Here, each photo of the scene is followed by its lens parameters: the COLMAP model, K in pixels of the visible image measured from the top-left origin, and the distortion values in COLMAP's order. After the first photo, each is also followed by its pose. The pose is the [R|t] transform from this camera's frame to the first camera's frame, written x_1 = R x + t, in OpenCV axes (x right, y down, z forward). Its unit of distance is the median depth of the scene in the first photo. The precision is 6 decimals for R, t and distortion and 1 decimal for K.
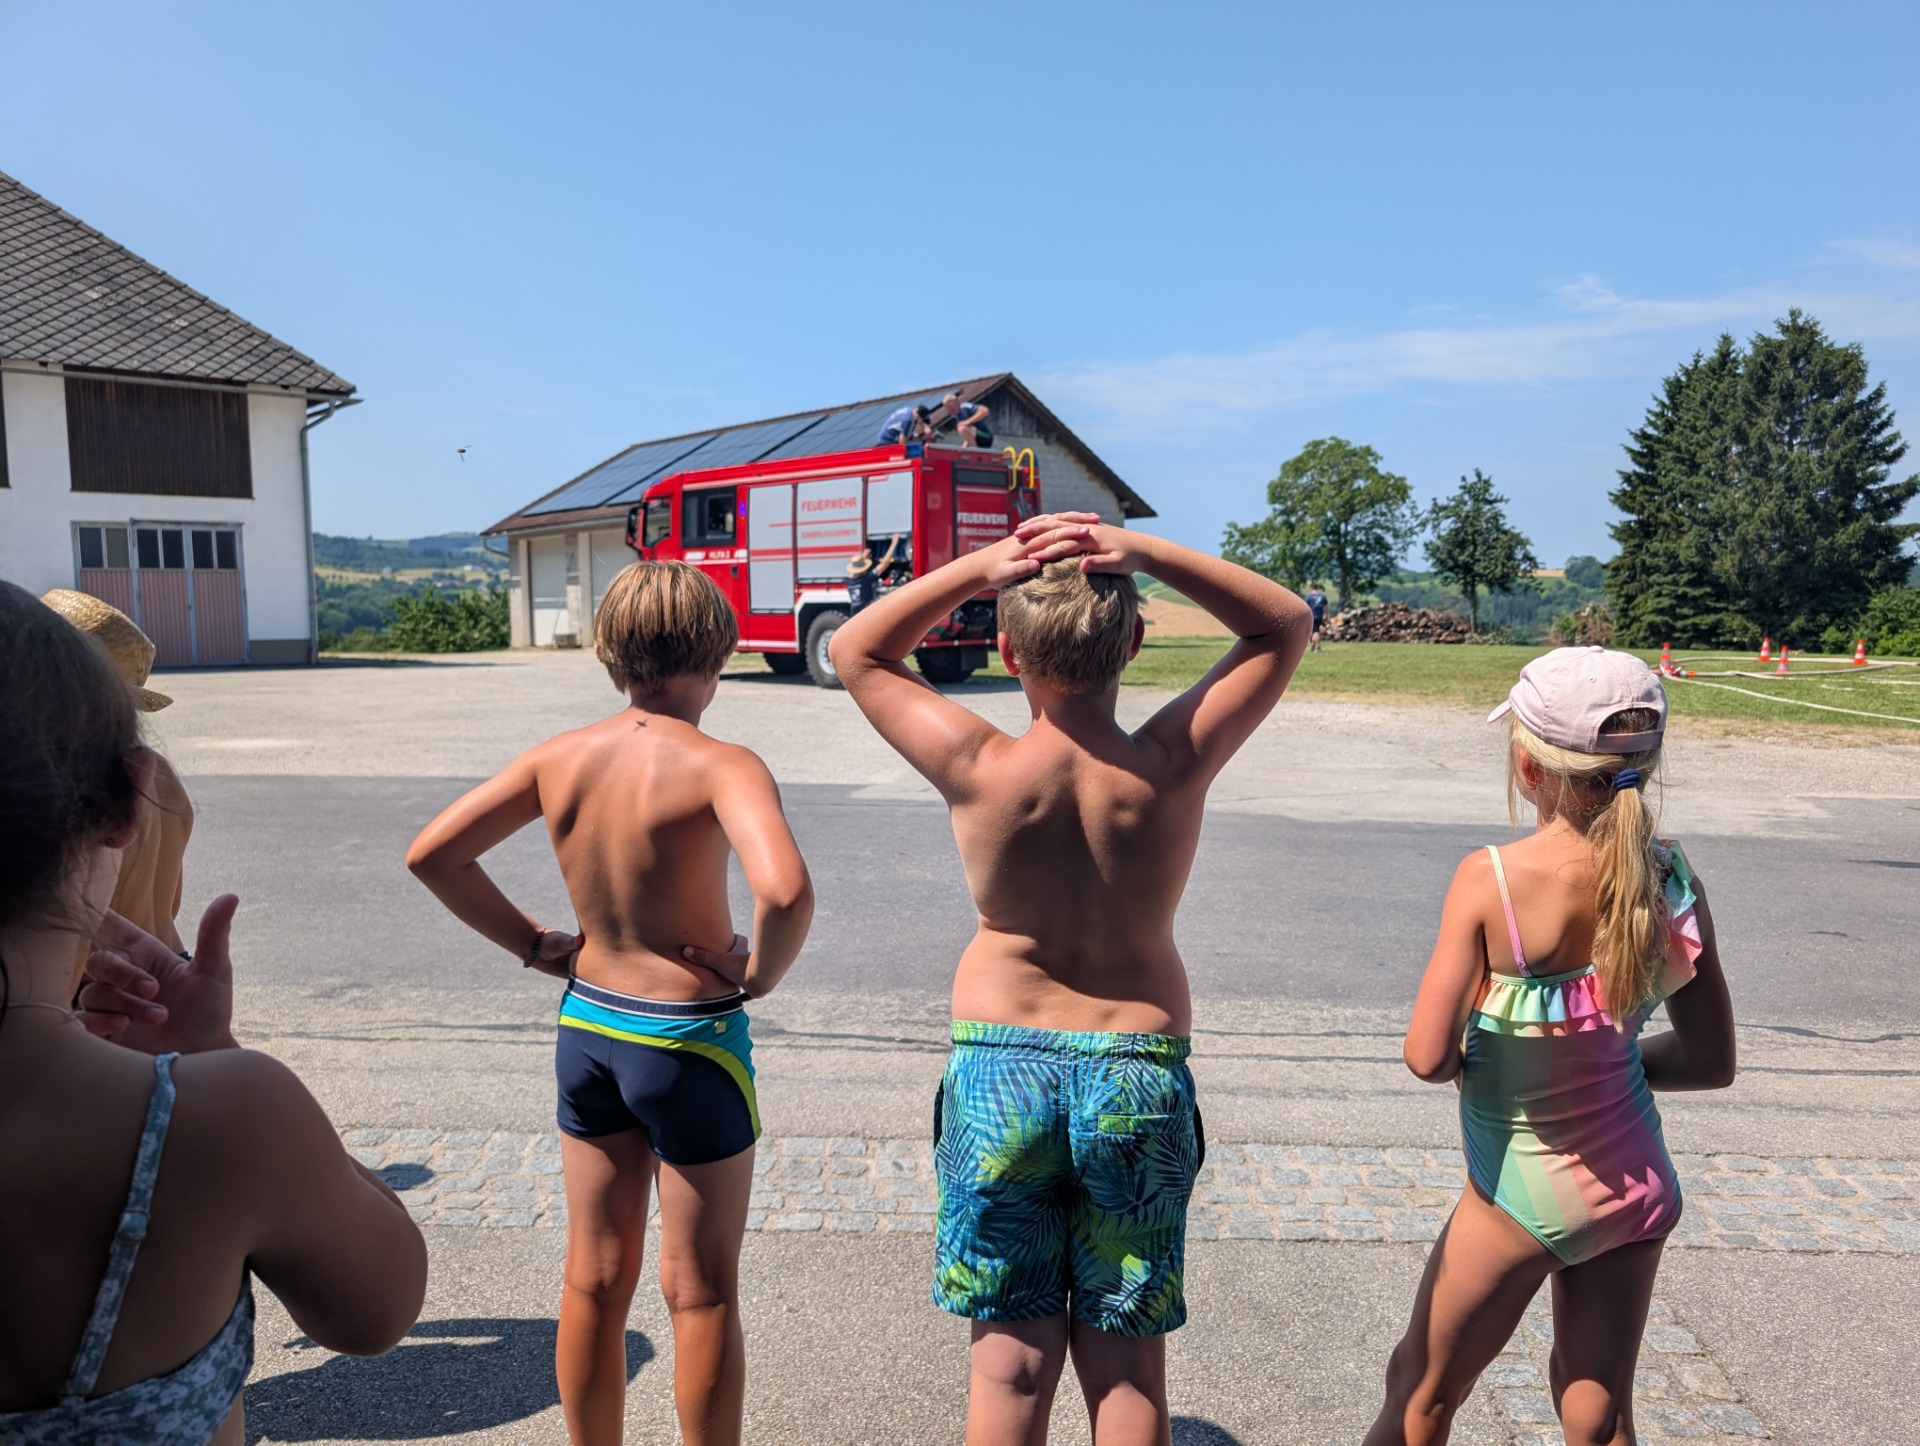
lens RADIAL K [[1422.8, 0, 960.0], [0, 1422.8, 723.0], [0, 0, 1]] dist [0.001543, -0.003385]
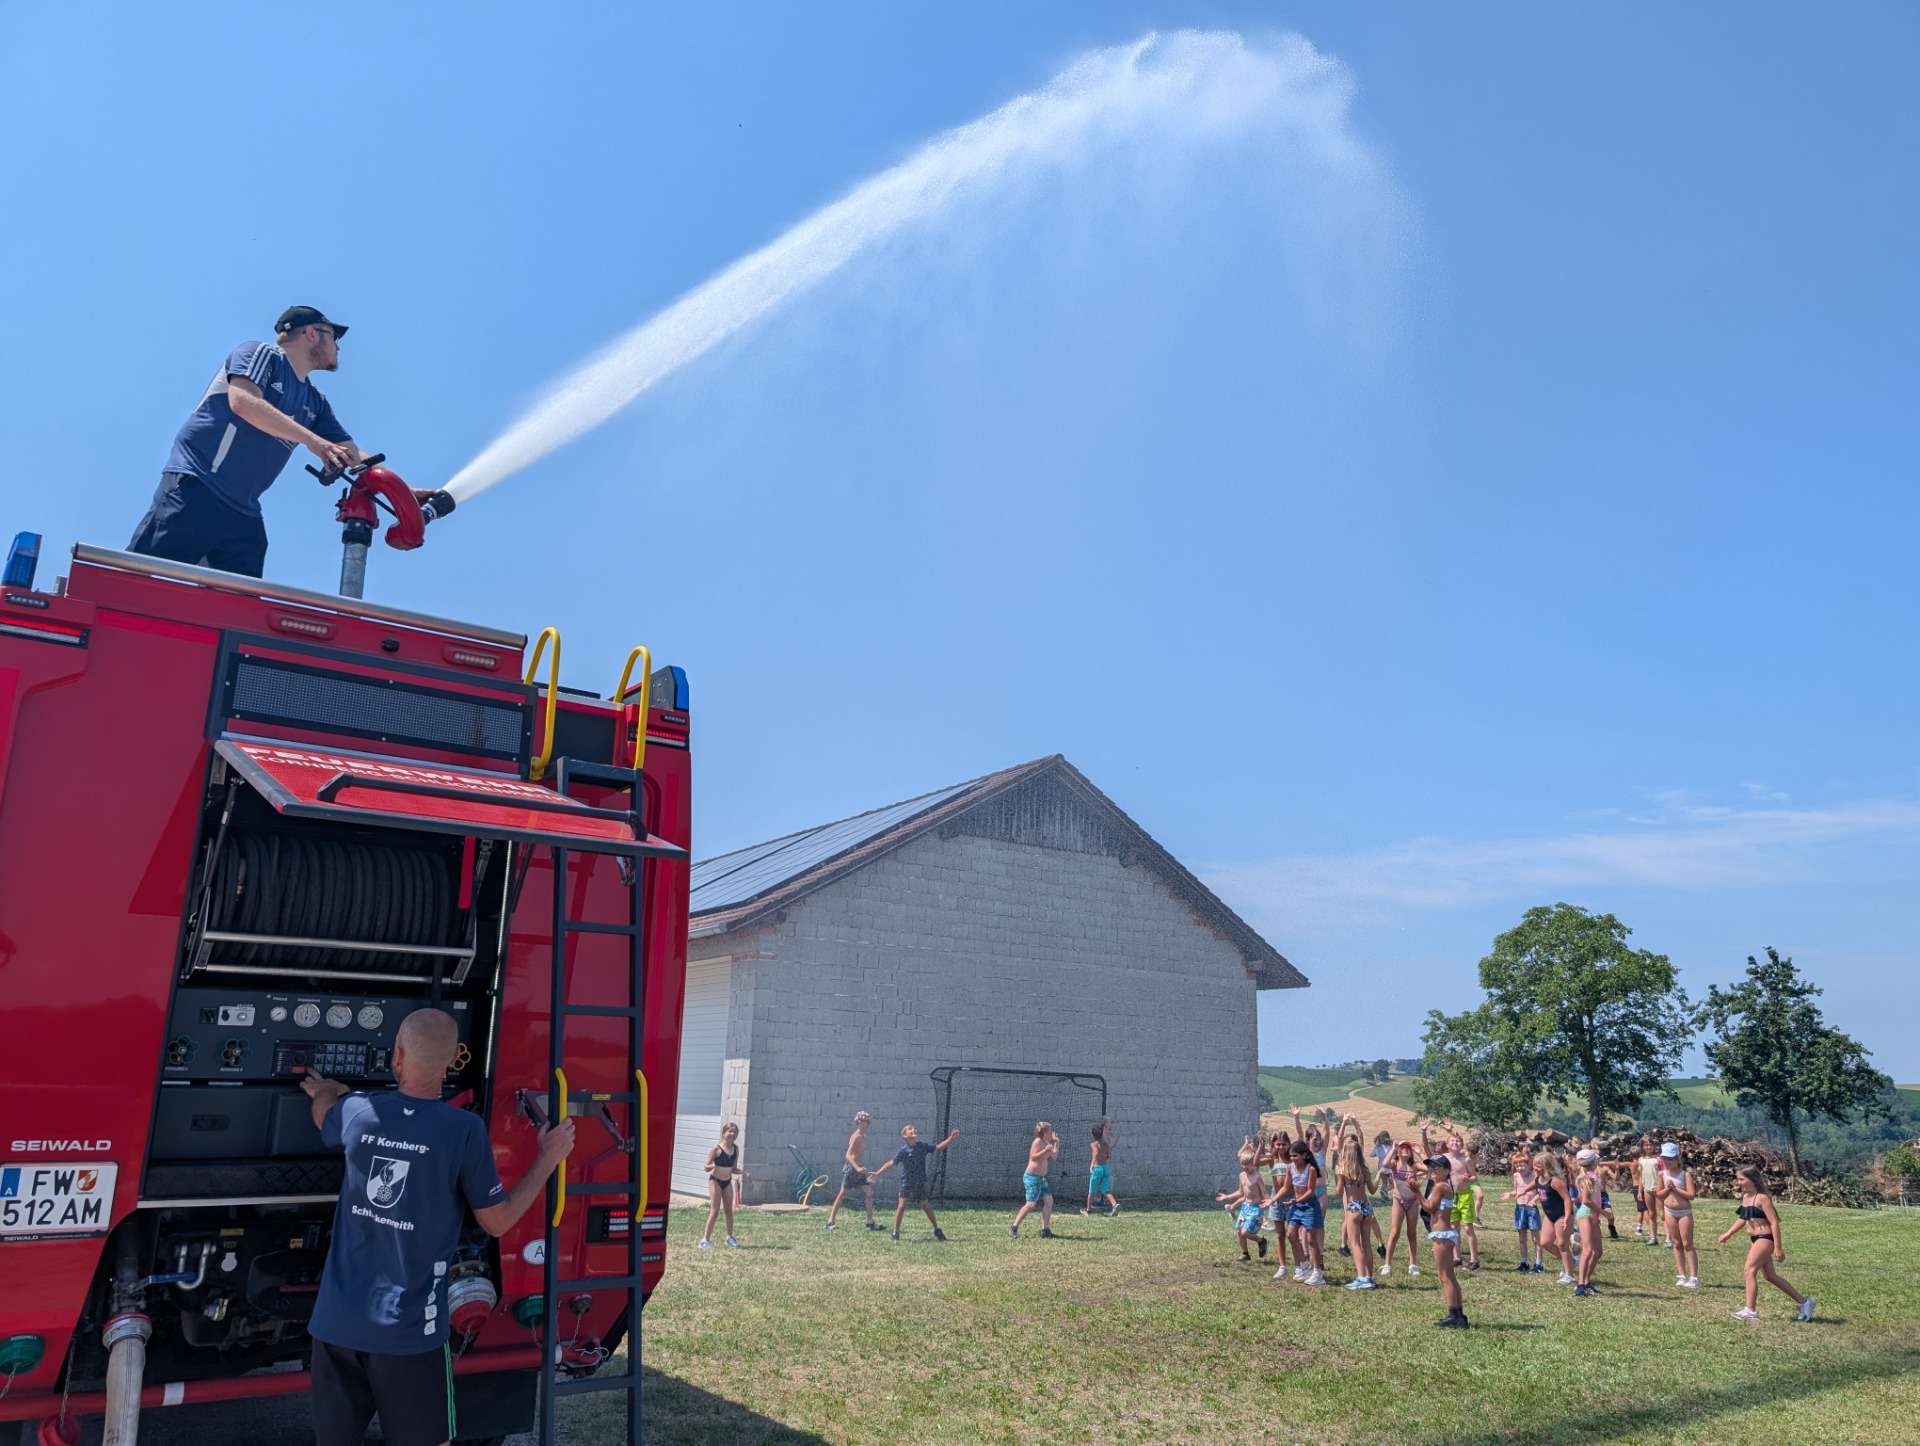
lens RADIAL K [[1349.4, 0, 960.0], [0, 1349.4, 723.0], [0, 0, 1]] dist [0.003991, 0.001443]
pose [[0.988851, -0.000048, -0.148911, 0.045393], [-0.050649, 0.940270, -0.336640, -0.027207], [0.140033, 0.340429, 0.929785, 0.229293]]
